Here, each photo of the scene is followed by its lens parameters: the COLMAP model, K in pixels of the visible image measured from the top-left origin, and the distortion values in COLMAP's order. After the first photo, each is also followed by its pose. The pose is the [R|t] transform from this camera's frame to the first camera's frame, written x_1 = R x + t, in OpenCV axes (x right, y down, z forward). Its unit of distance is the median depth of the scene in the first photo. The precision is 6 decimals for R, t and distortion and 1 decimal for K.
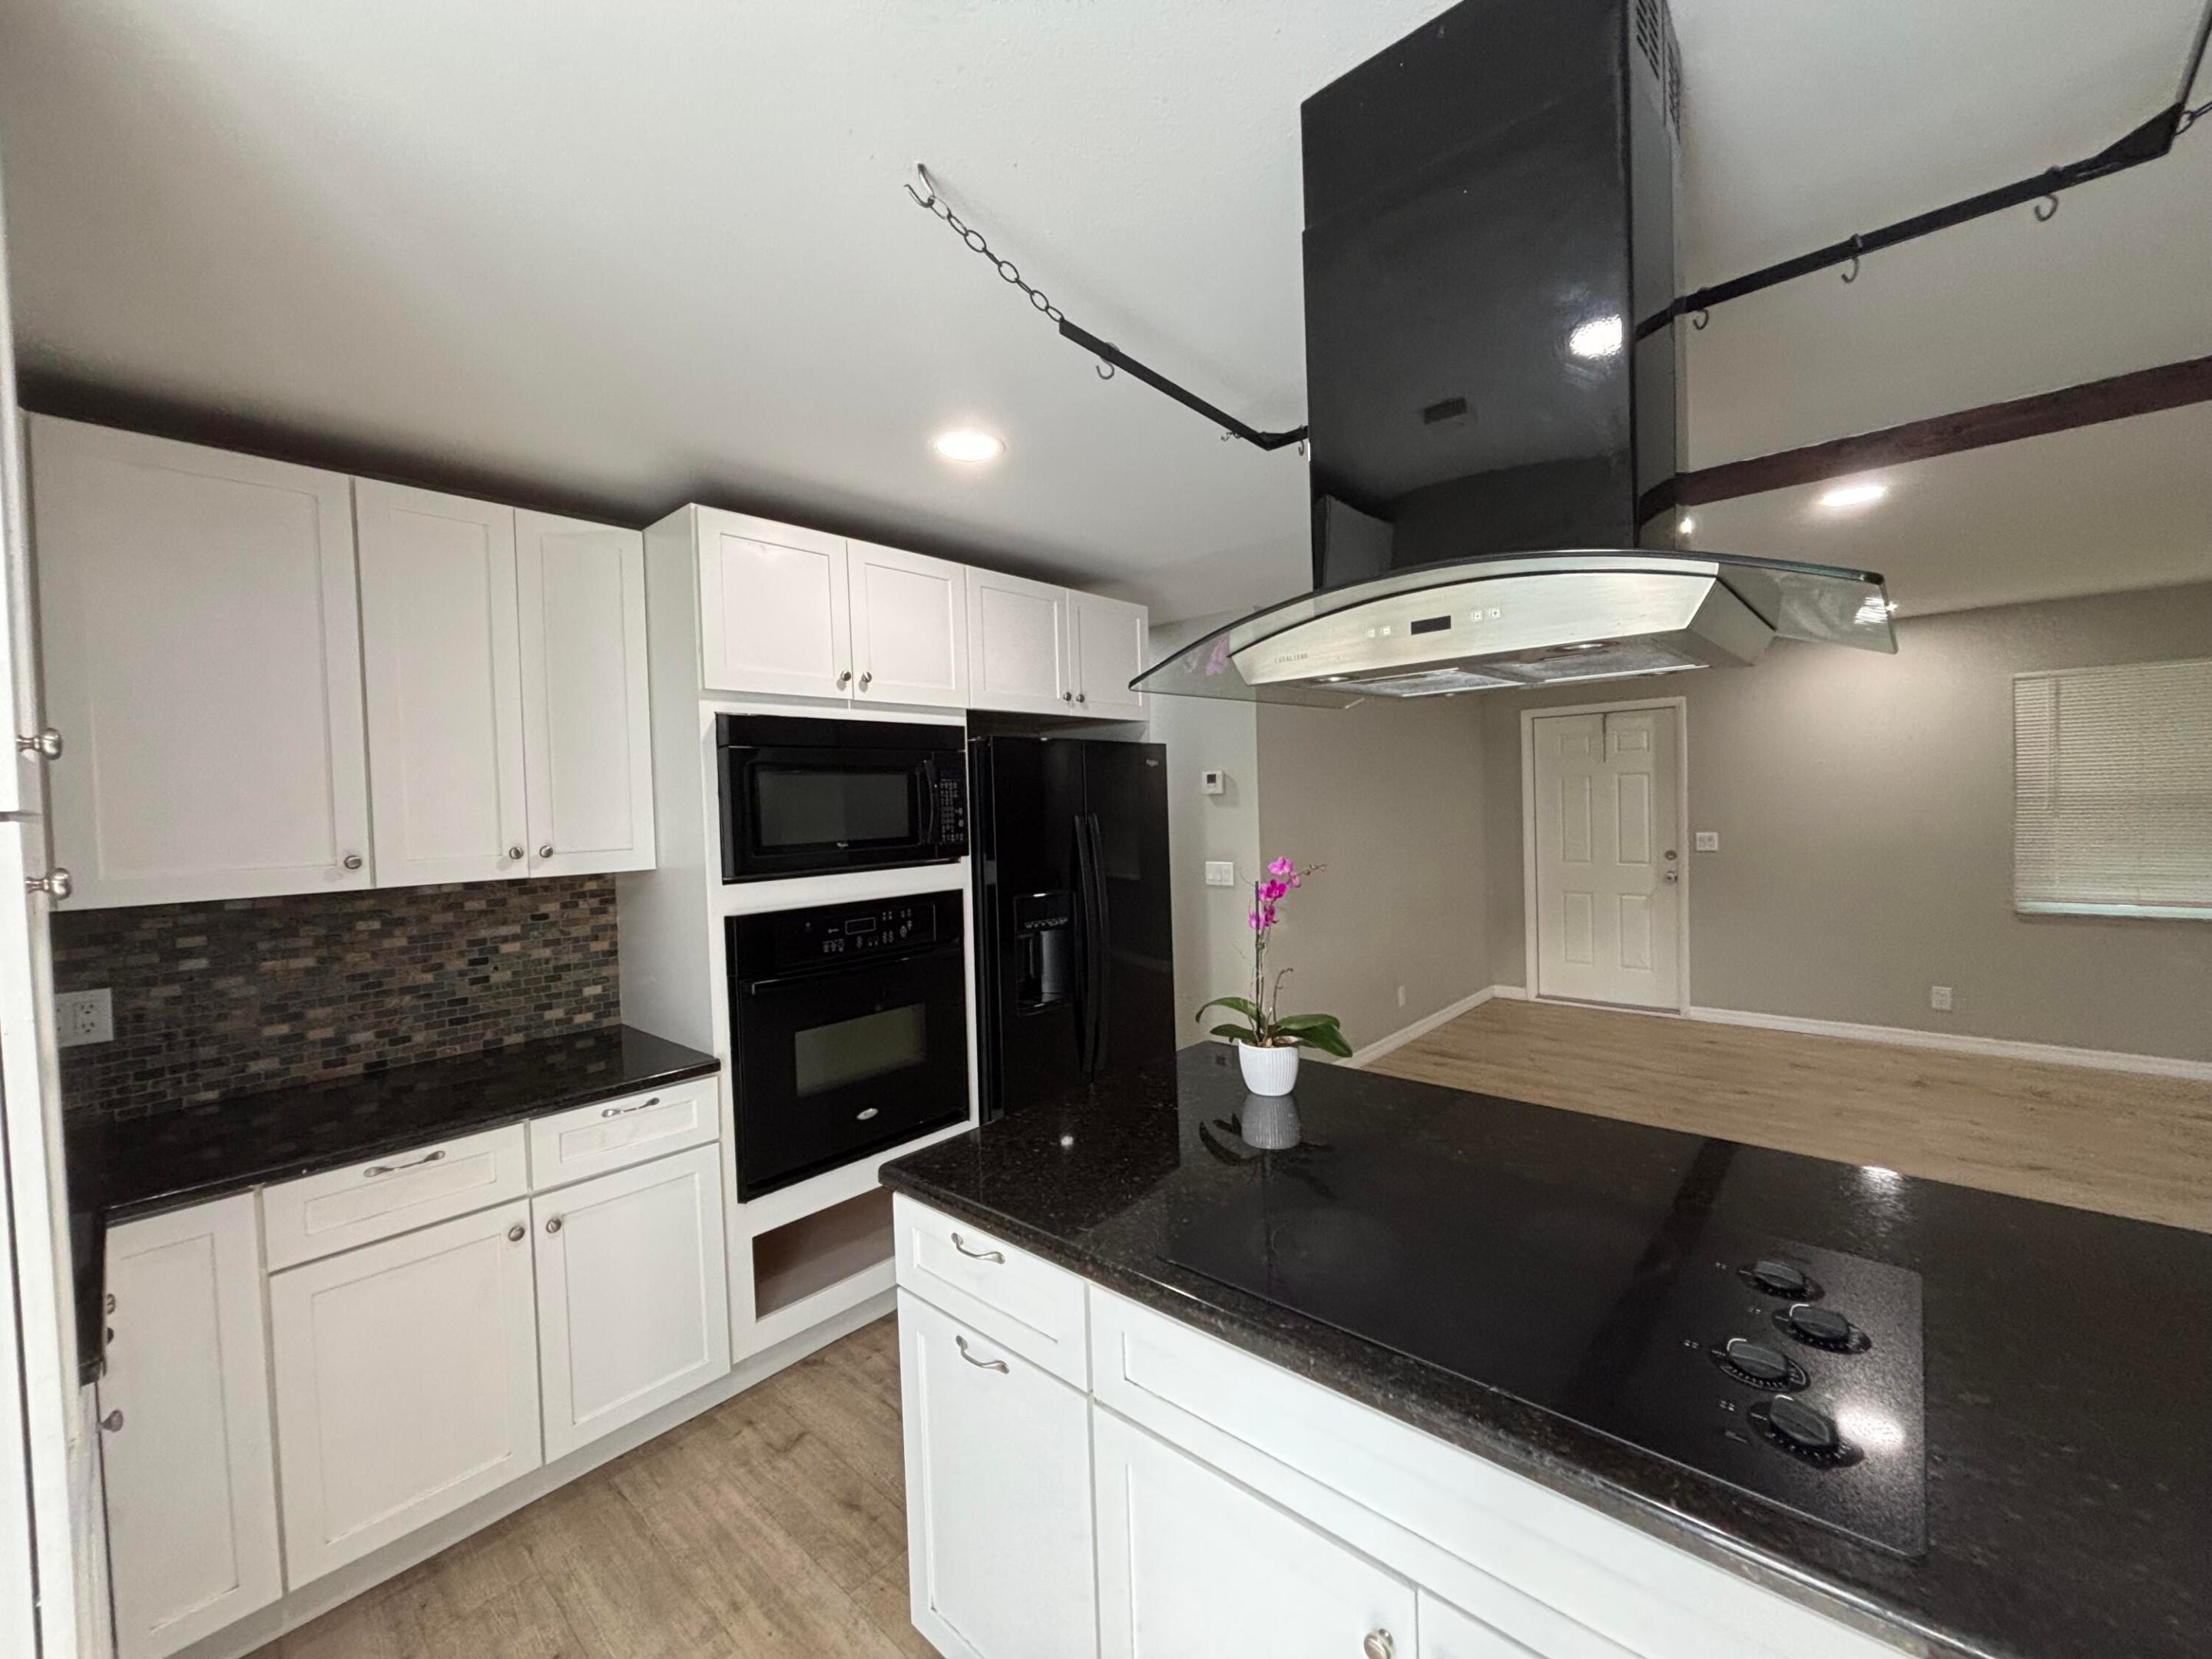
lens RADIAL K [[892.7, 0, 1105.7], [0, 892.7, 822.3], [0, 0, 1]] dist [-0.000289, -0.001111]
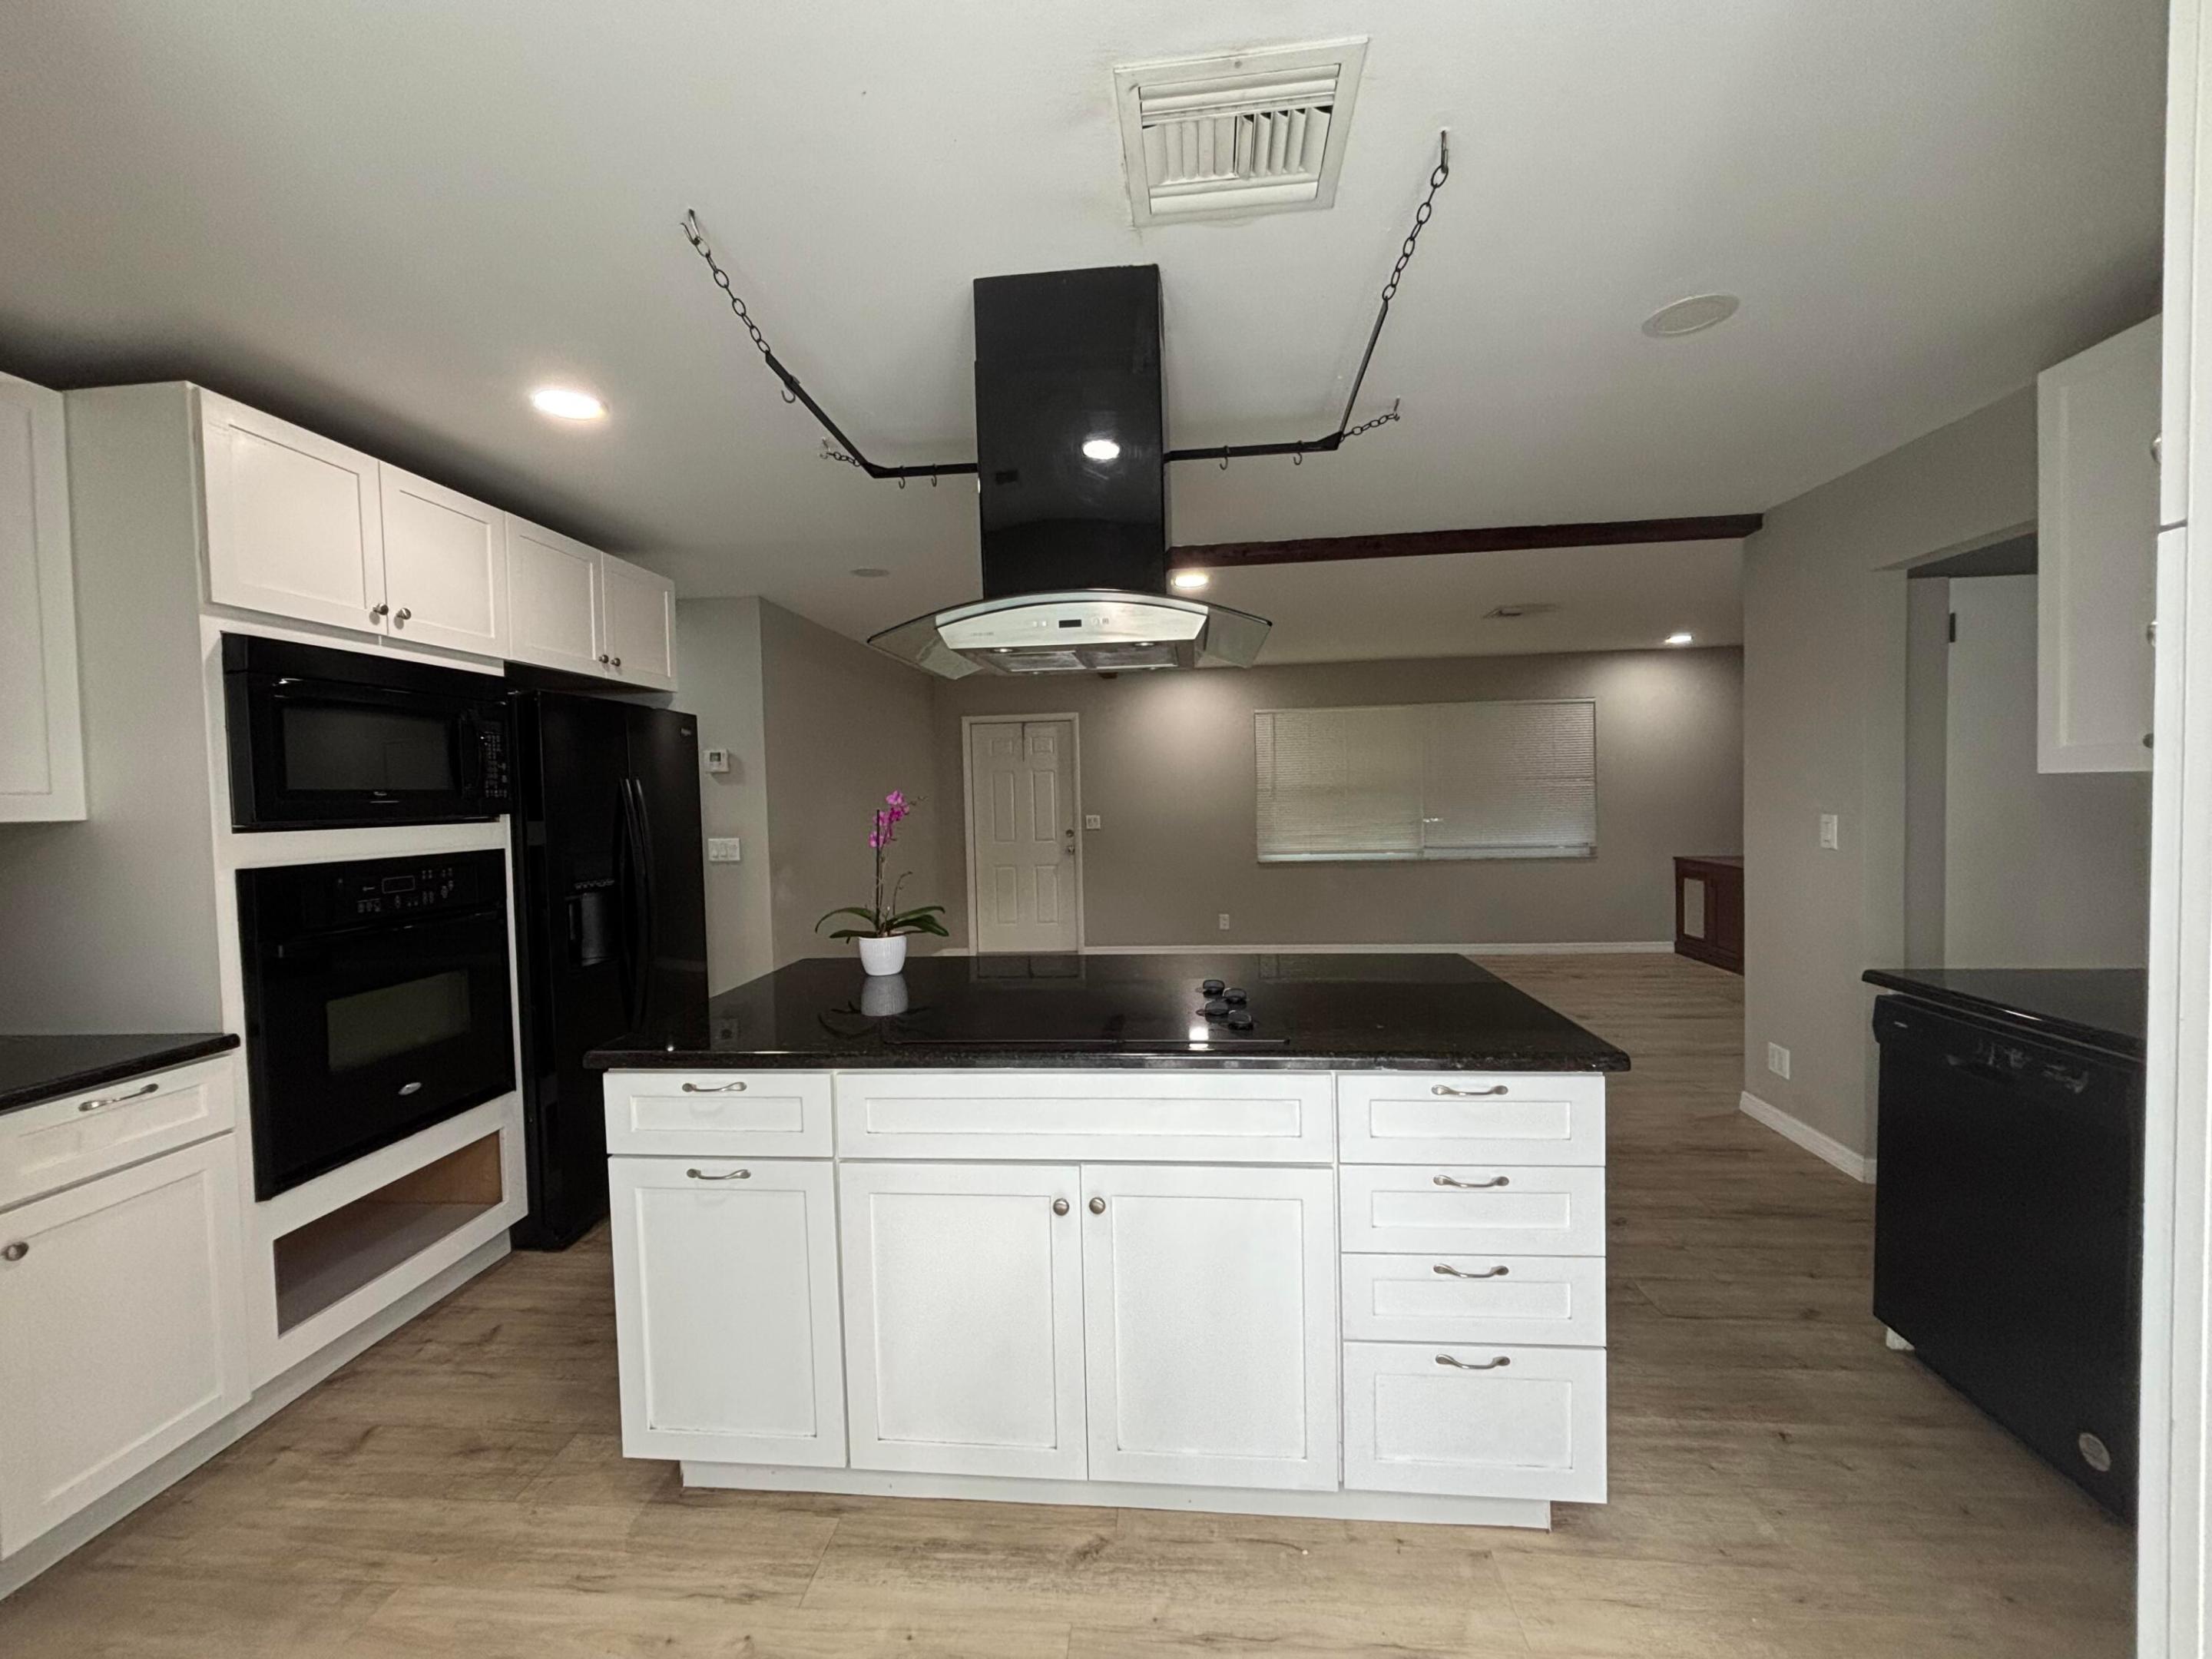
lens RADIAL K [[895.7, 0, 1104.5], [0, 895.7, 824.4], [0, 0, 1]] dist [0.000549, -0.000385]
pose [[0.800906, -0.009343, 0.598717, -0.249009], [0.015006, 0.999877, -0.004471, 0.071210], [-0.598602, 0.012566, 0.800948, -0.173109]]
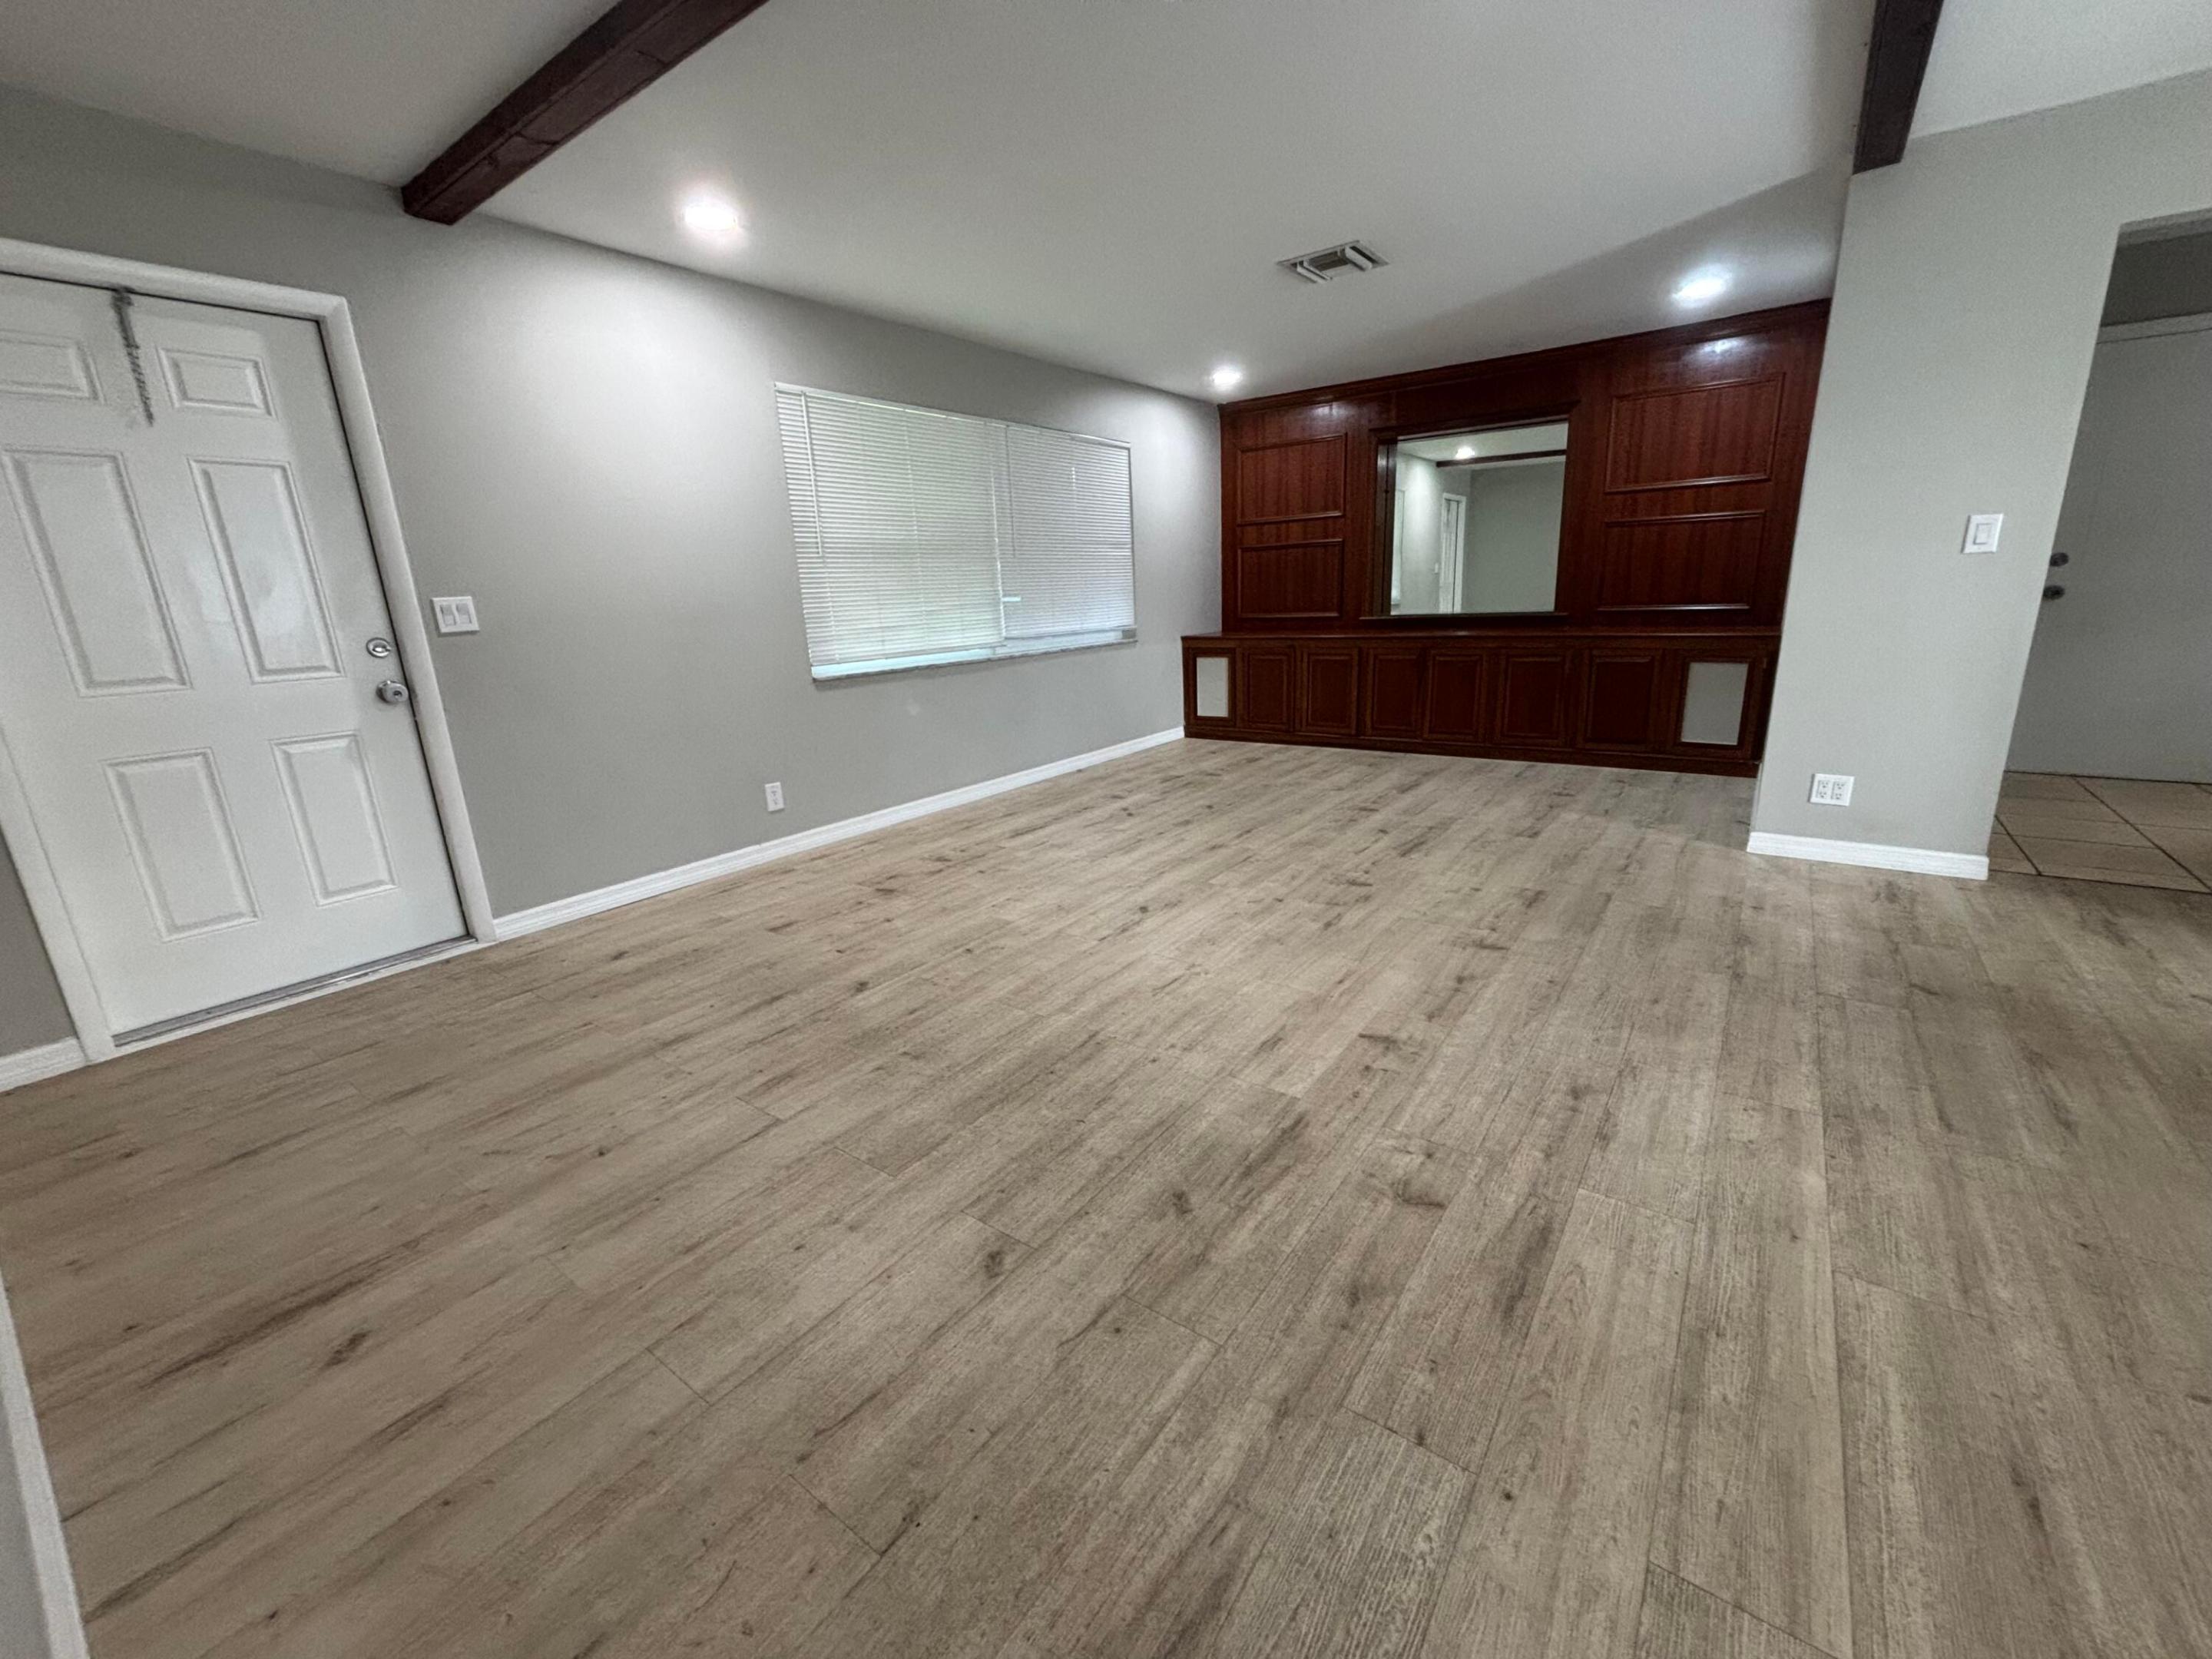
lens RADIAL K [[895.7, 0, 1104.5], [0, 895.7, 824.4], [0, 0, 1]] dist [0.000549, -0.000385]
pose [[-0.100248, -0.219046, 0.970551, 0.205558], [0.071629, 0.971345, 0.226623, 0.112752], [-0.992381, 0.092238, -0.081685, 1.511560]]
